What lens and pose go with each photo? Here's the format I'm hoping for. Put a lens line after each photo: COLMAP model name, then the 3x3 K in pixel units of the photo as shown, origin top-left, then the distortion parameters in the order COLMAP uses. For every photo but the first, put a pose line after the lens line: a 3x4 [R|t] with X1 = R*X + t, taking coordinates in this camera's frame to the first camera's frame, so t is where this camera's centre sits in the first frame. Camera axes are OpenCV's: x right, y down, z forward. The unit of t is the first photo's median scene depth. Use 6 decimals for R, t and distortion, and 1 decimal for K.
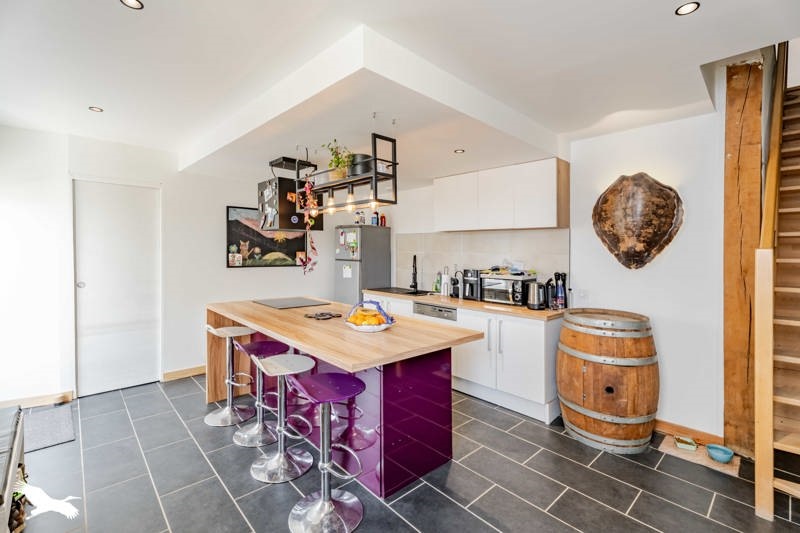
lens RADIAL K [[361.0, 0, 391.5], [0, 361.0, 254.5], [0, 0, 1]] dist [-0.000583, -0.000004]
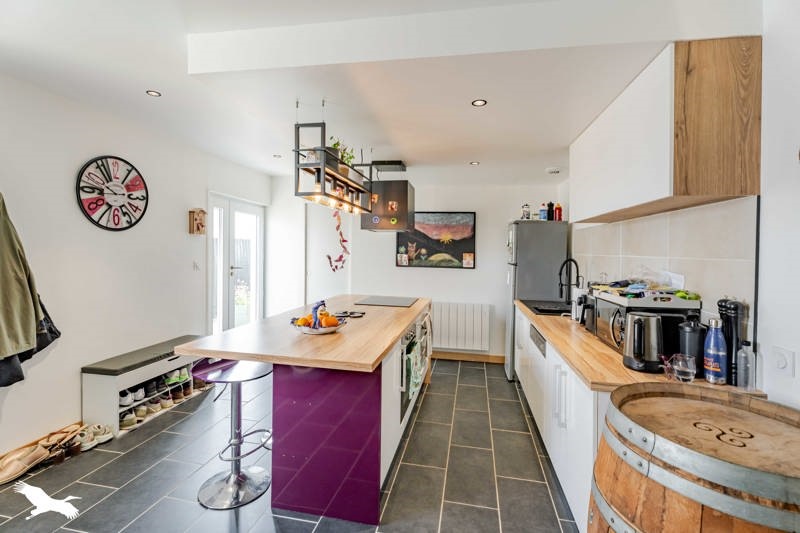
lens RADIAL K [[361.0, 0, 400.2], [0, 361.0, 258.2], [0, 0, 1]] dist [-0.000583, -0.000004]
pose [[0.599368, 0.017338, -0.800286, 0.425783], [-0.020350, 0.999772, 0.006419, 0.003215], [0.800215, 0.012438, 0.599584, 0.315501]]
